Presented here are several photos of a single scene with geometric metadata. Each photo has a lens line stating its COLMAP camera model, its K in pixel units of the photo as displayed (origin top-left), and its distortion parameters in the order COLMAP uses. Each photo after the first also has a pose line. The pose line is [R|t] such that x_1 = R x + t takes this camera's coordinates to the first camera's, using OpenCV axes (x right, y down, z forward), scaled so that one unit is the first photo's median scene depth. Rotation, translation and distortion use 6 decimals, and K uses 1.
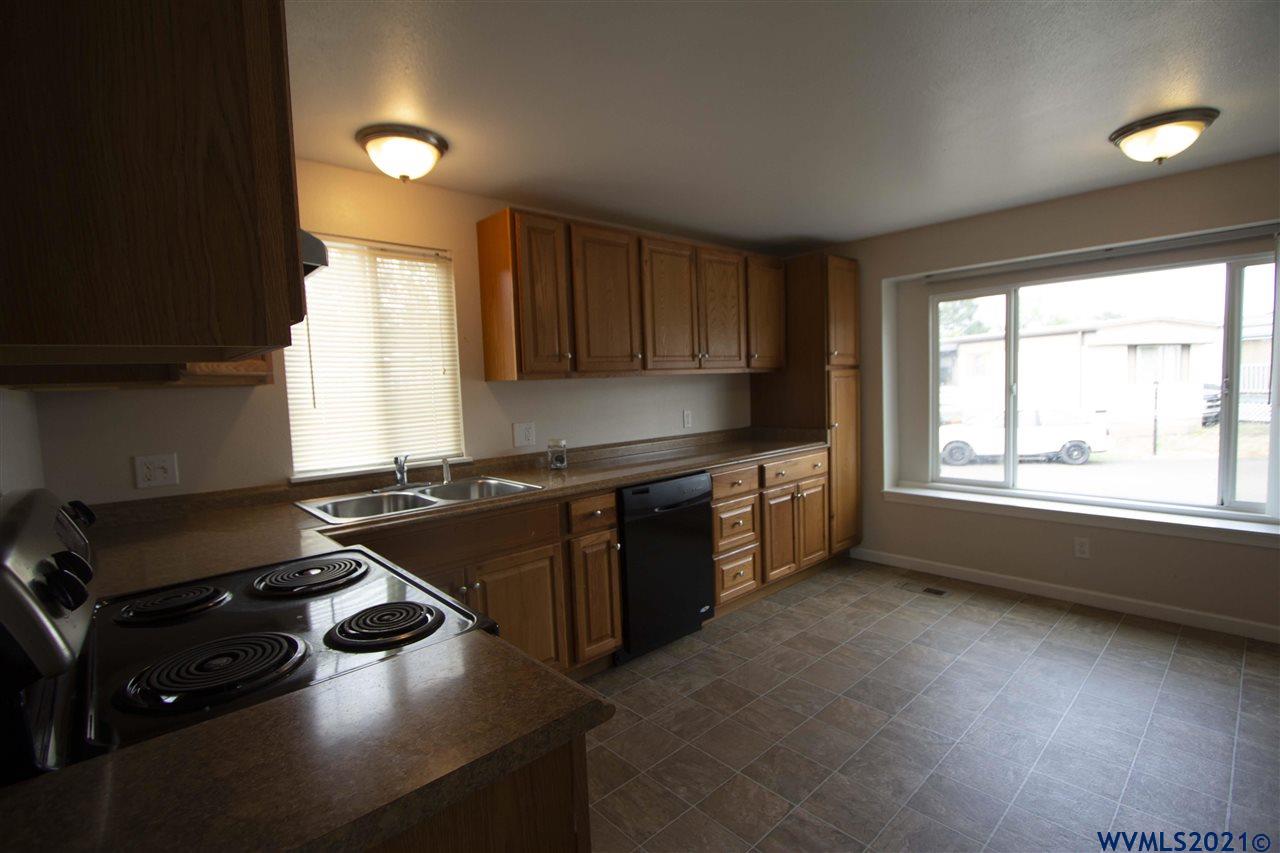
lens RADIAL K [[585.6, 0, 630.3], [0, 585.6, 426.6], [0, 0, 1]] dist [-0.013325, 0.000858]
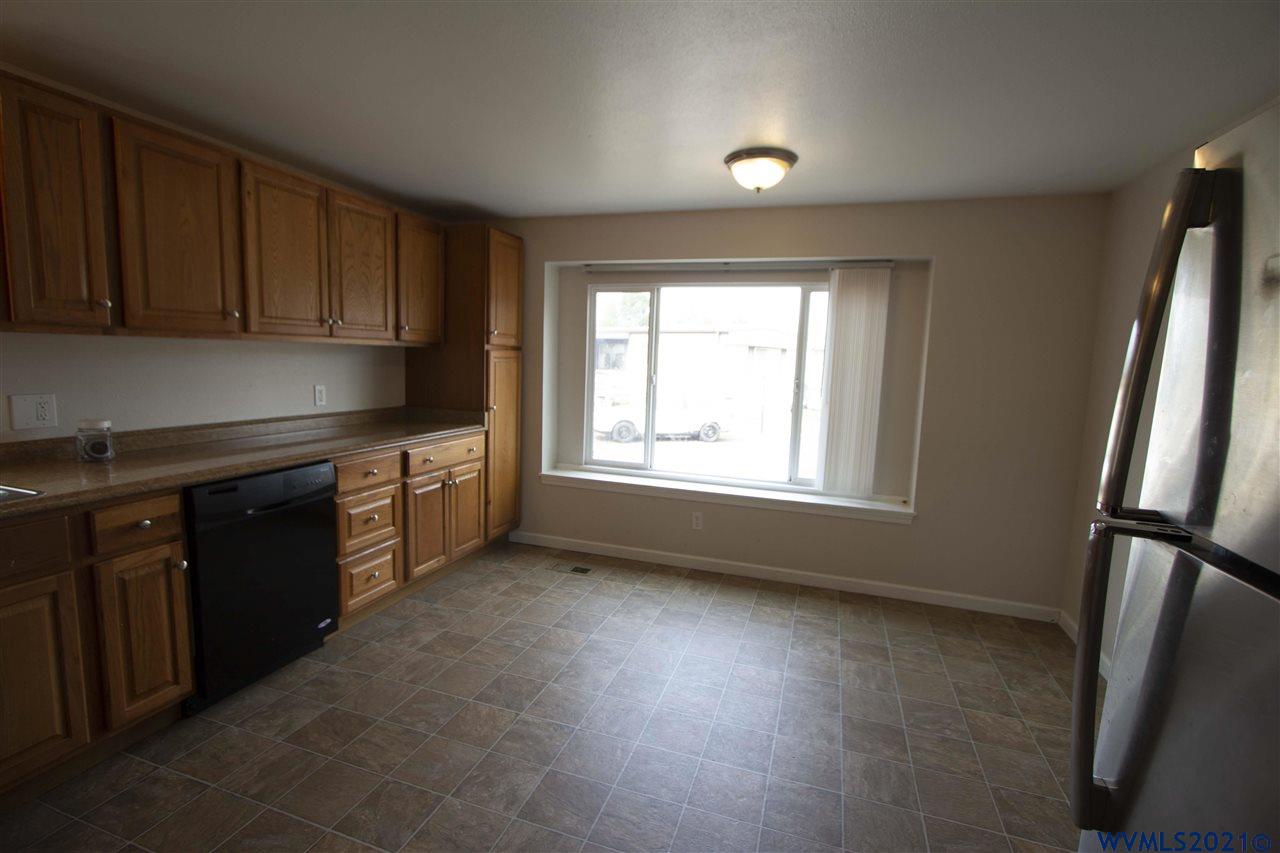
lens RADIAL K [[585.6, 0, 630.3], [0, 585.6, 426.6], [0, 0, 1]] dist [-0.013325, 0.000858]
pose [[0.872794, 0.010872, 0.487968, 0.094182], [-0.031901, 0.998885, 0.034804, -0.014440], [-0.487045, -0.045943, 0.872168, 0.060927]]
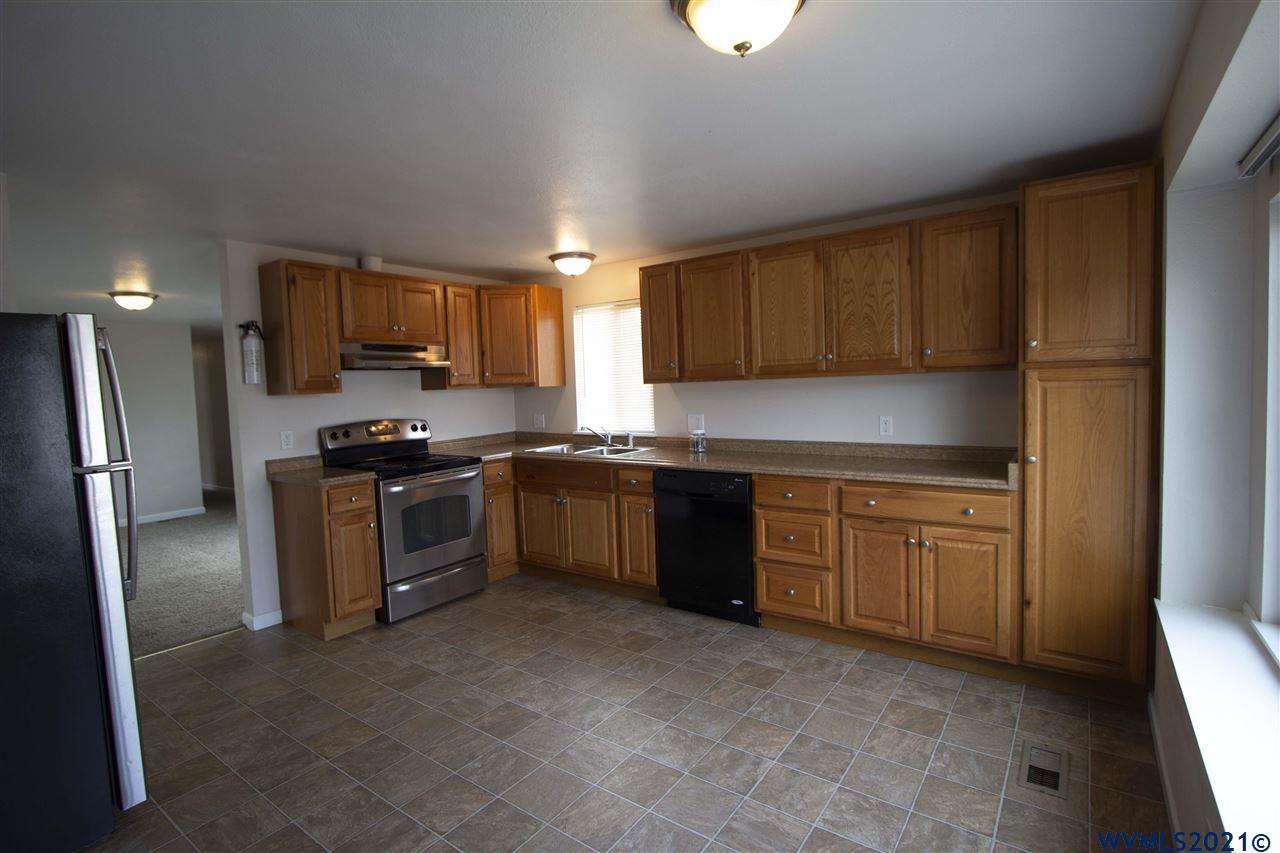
lens RADIAL K [[610.4, 0, 632.1], [0, 610.4, 420.7], [0, 0, 1]] dist [-0.012107, 0.000169]
pose [[0.200800, 0.085928, -0.975856, 1.087136], [-0.044681, 0.995912, 0.078500, -0.090212], [0.978613, 0.027840, 0.203819, 0.550812]]
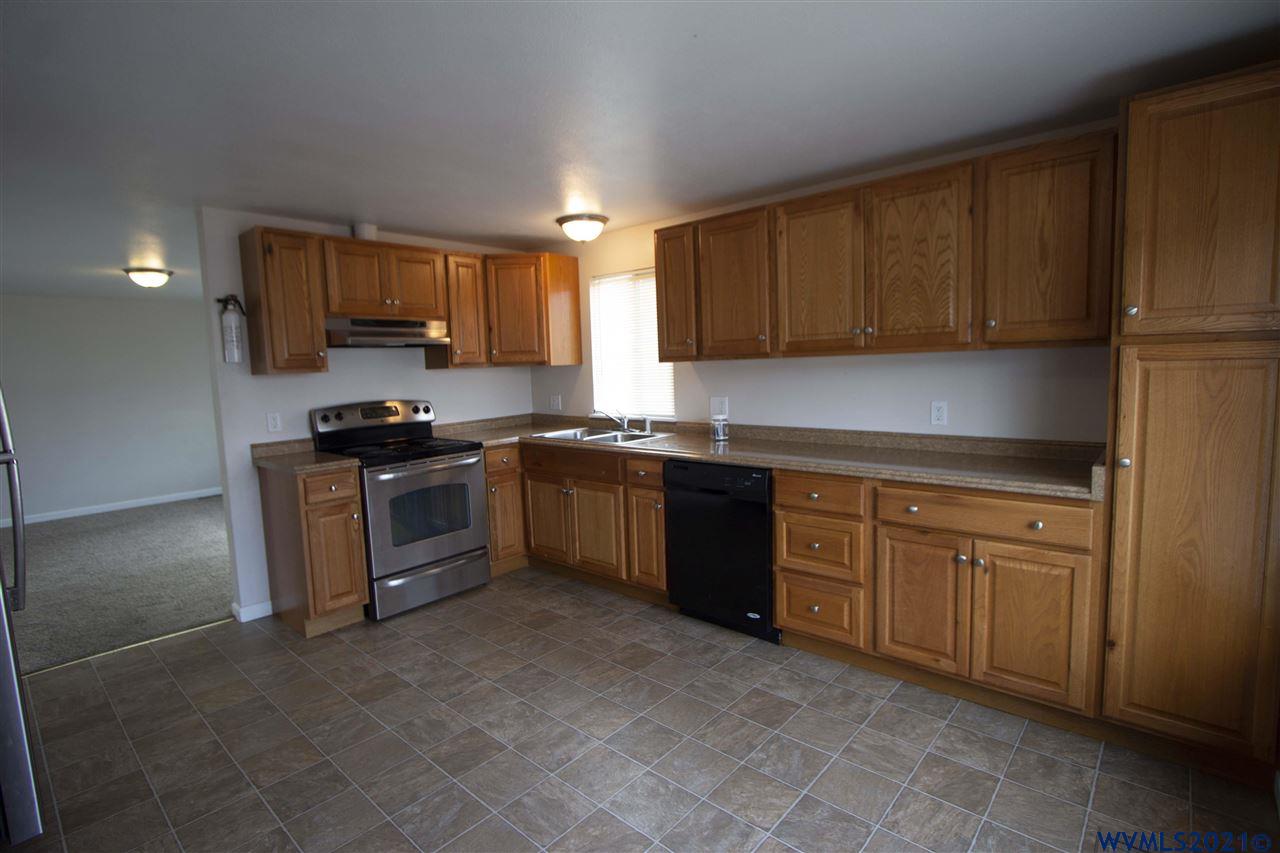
lens RADIAL K [[611.6, 0, 633.4], [0, 611.6, 424.0], [0, 0, 1]] dist [-0.012977, 0.000107]
pose [[0.104762, 0.127946, -0.986233, 0.968271], [-0.043152, 0.991340, 0.124025, -0.093337], [0.993561, 0.029565, 0.109376, 0.664914]]
